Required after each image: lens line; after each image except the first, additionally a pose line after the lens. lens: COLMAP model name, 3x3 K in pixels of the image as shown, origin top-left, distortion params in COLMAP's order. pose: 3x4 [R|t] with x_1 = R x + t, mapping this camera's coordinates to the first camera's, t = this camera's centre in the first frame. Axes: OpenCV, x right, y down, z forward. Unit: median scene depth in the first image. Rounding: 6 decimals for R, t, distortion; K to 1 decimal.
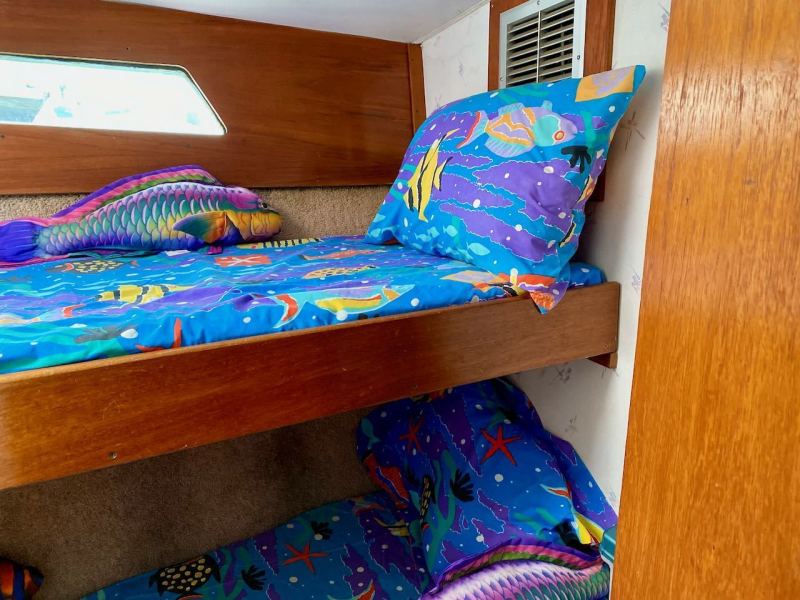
lens RADIAL K [[628.4, 0, 400.0], [0, 628.4, 300.0], [0, 0, 1]] dist [0.107878, -0.192163]
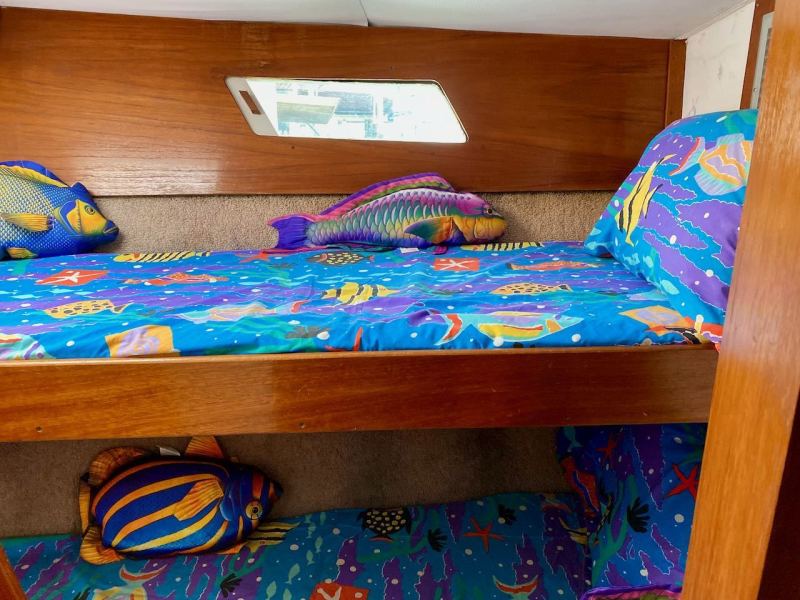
lens RADIAL K [[628.4, 0, 400.0], [0, 628.4, 300.0], [0, 0, 1]] dist [0.107878, -0.192163]
pose [[0.887418, 0.132231, -0.441593, 0.163285], [-0.101754, 0.990535, 0.092124, -0.092775], [0.449595, -0.036819, 0.892473, -0.040421]]
